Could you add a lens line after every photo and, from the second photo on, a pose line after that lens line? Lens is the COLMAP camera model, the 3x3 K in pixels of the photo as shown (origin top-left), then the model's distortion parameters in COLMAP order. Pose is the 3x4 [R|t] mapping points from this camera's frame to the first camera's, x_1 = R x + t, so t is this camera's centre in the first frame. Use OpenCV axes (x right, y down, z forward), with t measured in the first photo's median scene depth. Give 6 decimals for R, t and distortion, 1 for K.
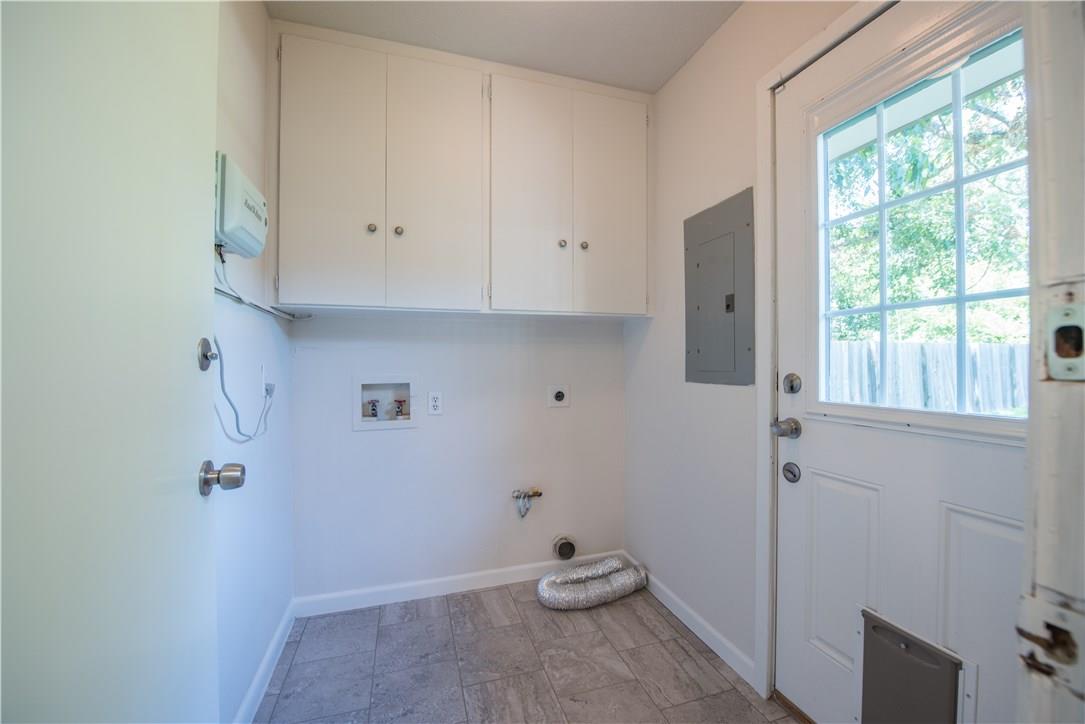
lens RADIAL K [[435.2, 0, 542.9], [0, 435.2, 364.9], [0, 0, 1]] dist [-0.017271, -0.000594]
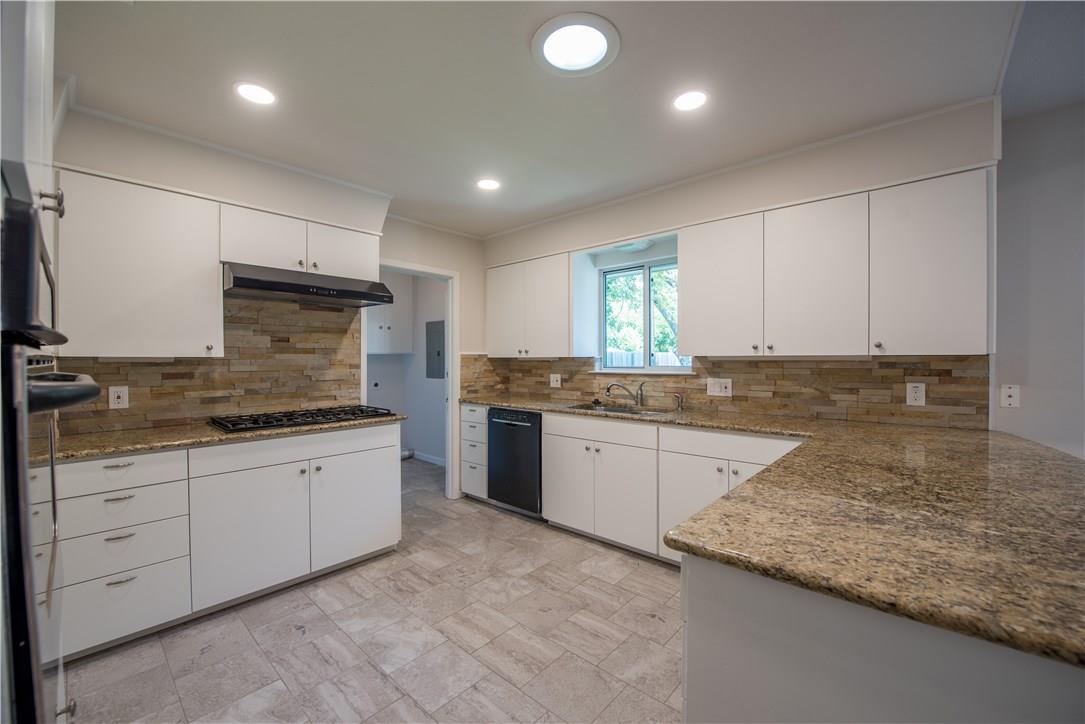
lens RADIAL K [[430.6, 0, 543.0], [0, 430.6, 363.7], [0, 0, 1]] dist [-0.018480, -0.000181]
pose [[0.862134, -0.003735, 0.506666, -0.413284], [0.001357, 0.999986, 0.005061, -0.063459], [-0.506678, -0.003676, 0.862128, -1.703181]]
